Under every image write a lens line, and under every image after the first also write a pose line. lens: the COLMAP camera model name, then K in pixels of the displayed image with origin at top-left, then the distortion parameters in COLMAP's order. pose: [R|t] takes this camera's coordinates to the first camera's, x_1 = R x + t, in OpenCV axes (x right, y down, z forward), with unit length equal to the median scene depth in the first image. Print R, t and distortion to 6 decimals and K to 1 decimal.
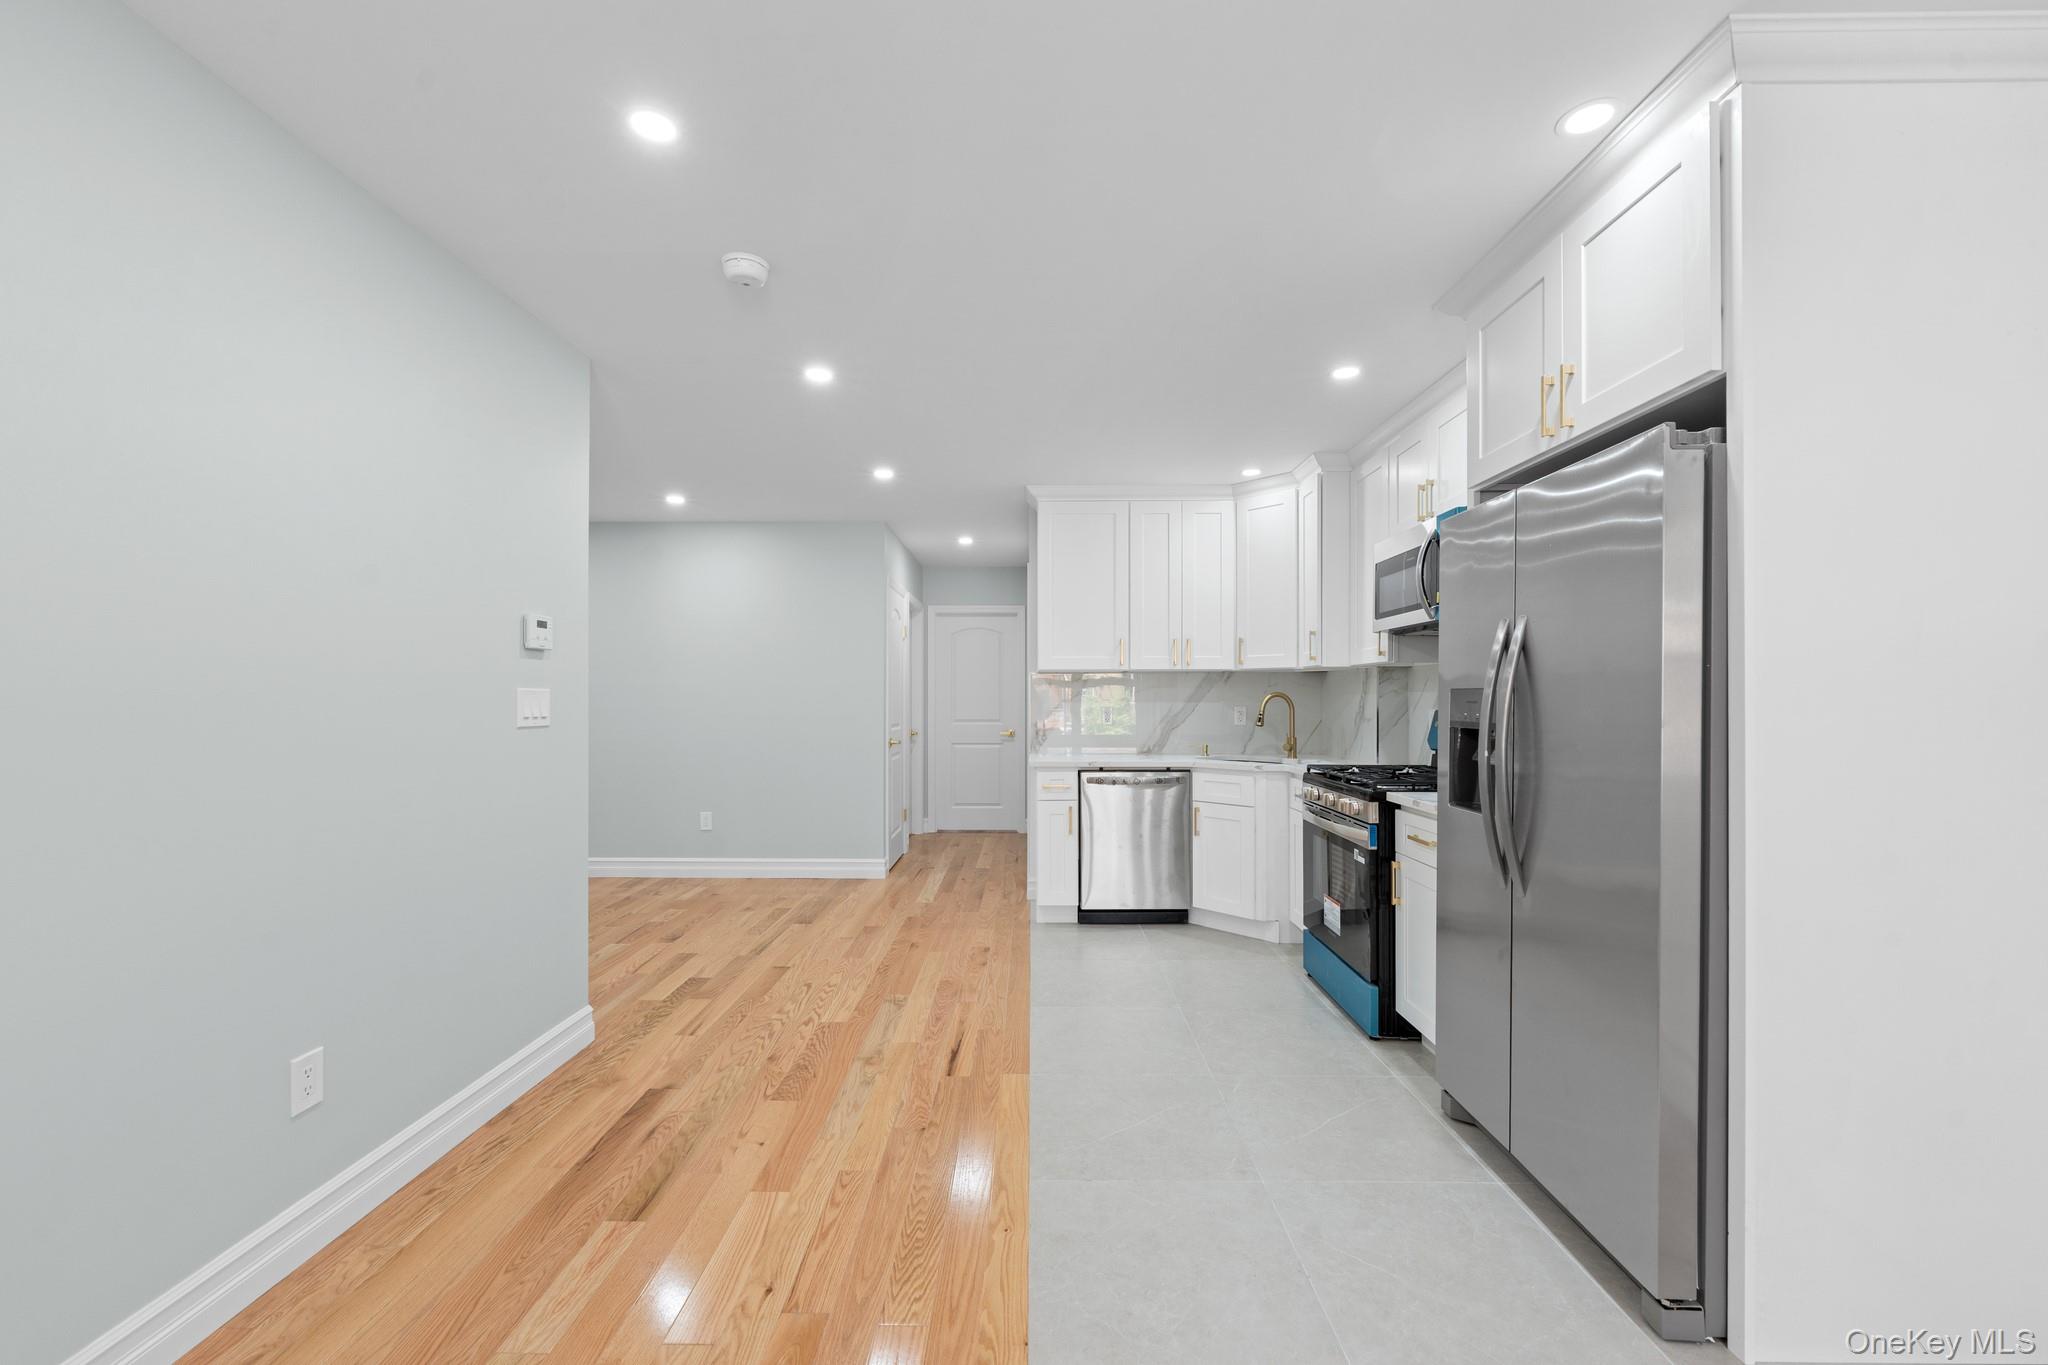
lens RADIAL K [[837.1, 0, 1024.0], [0, 837.1, 682.5], [0, 0, 1]] dist [-0.000638, -0.000169]
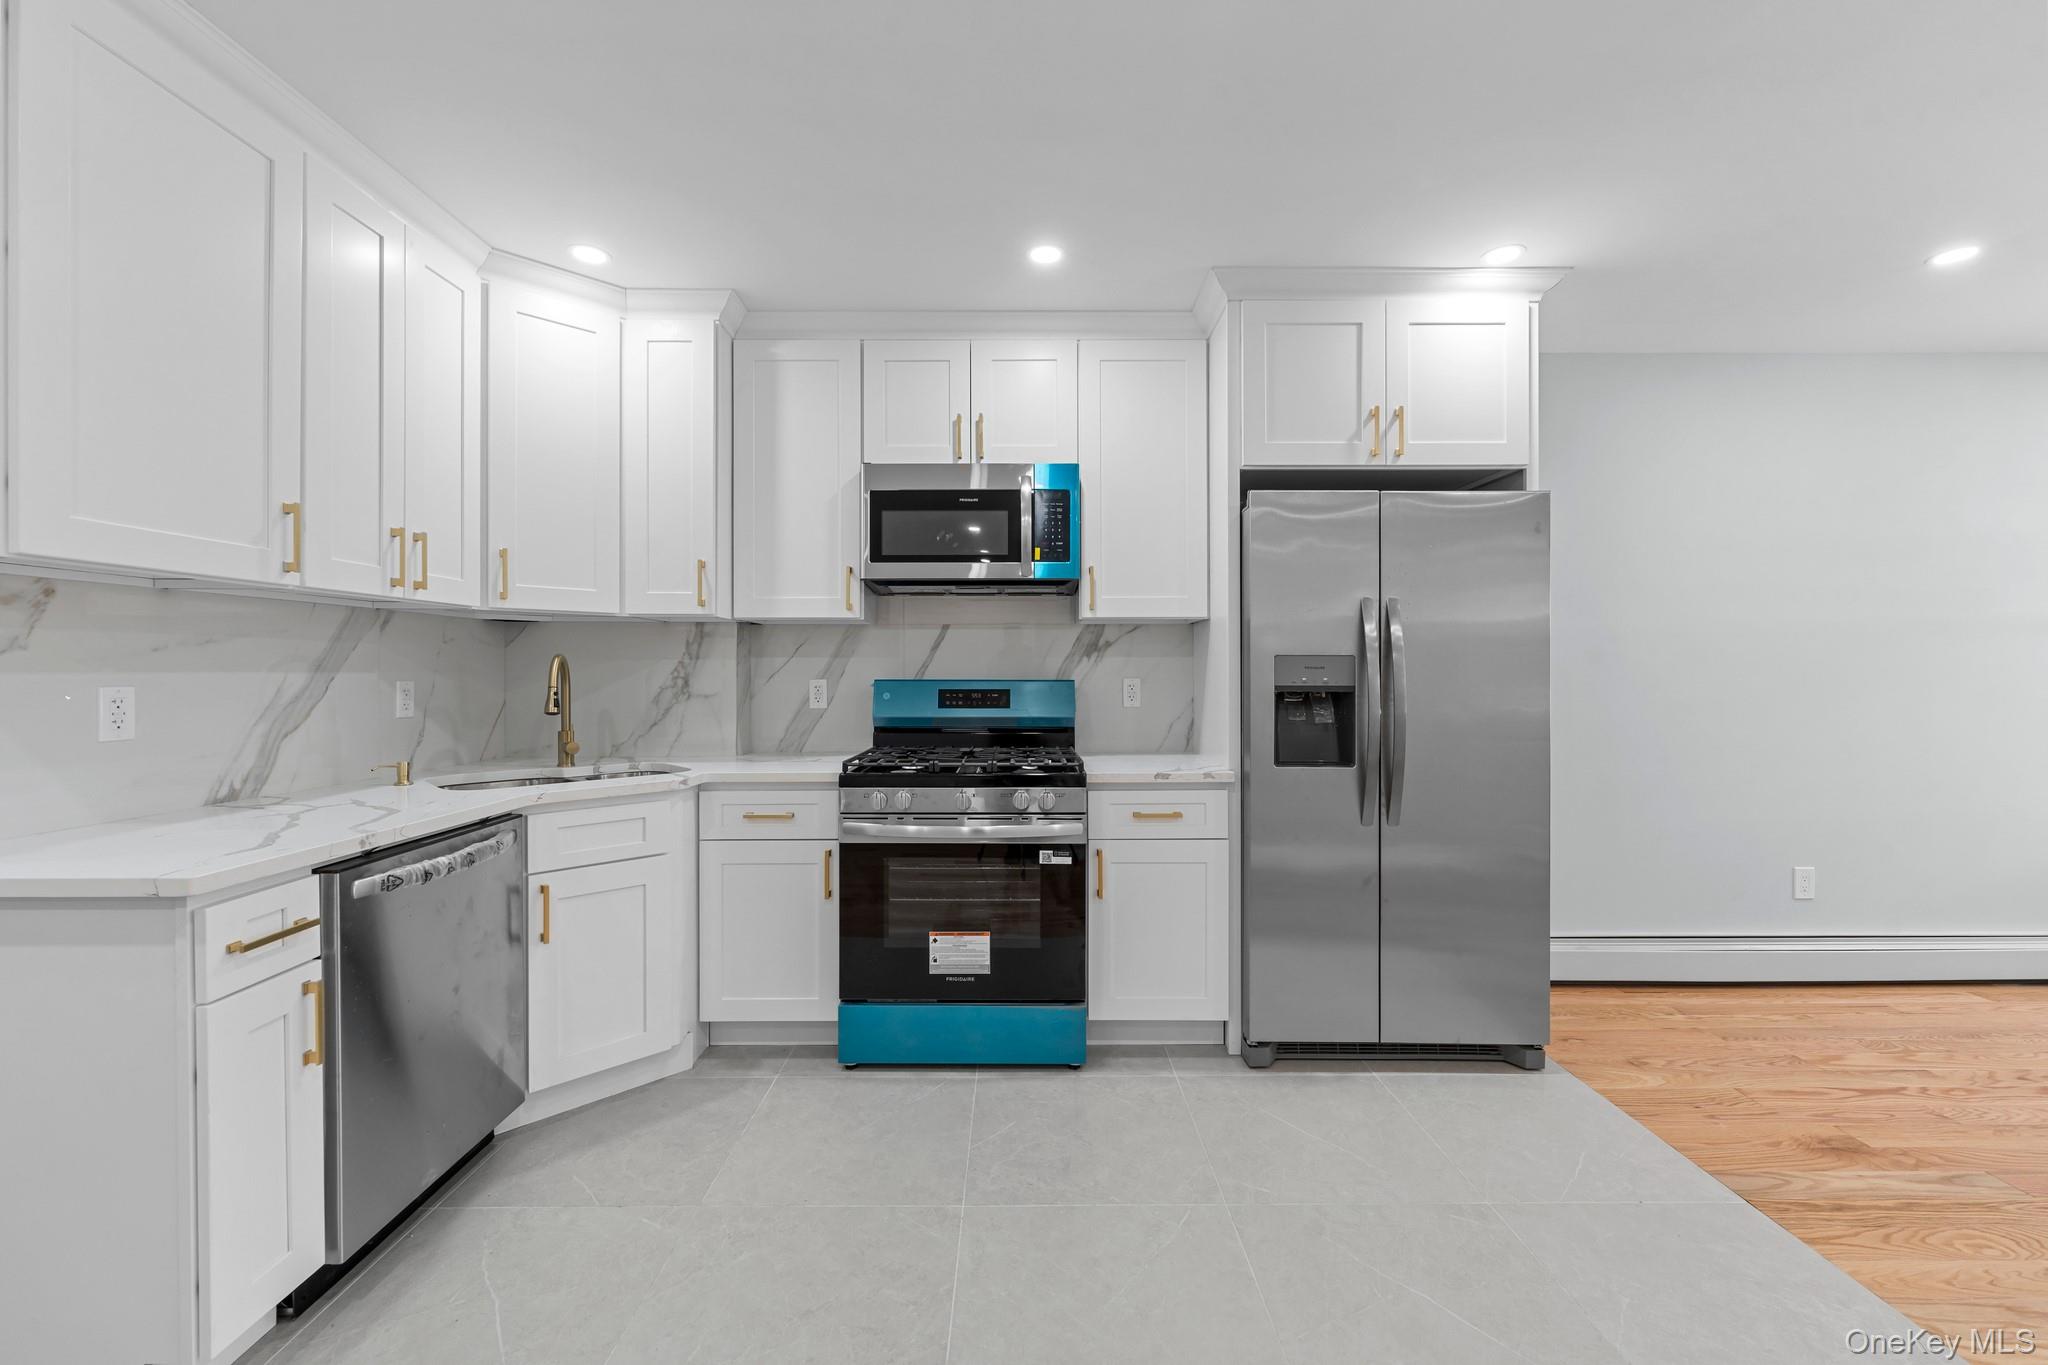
lens RADIAL K [[837.1, 0, 1024.0], [0, 837.1, 682.5], [0, 0, 1]] dist [-0.000638, -0.000169]
pose [[-0.017579, -0.011845, 0.999775, -0.292878], [-0.021489, 0.999703, 0.011466, 0.018827], [-0.999615, -0.021282, -0.017828, 0.742626]]
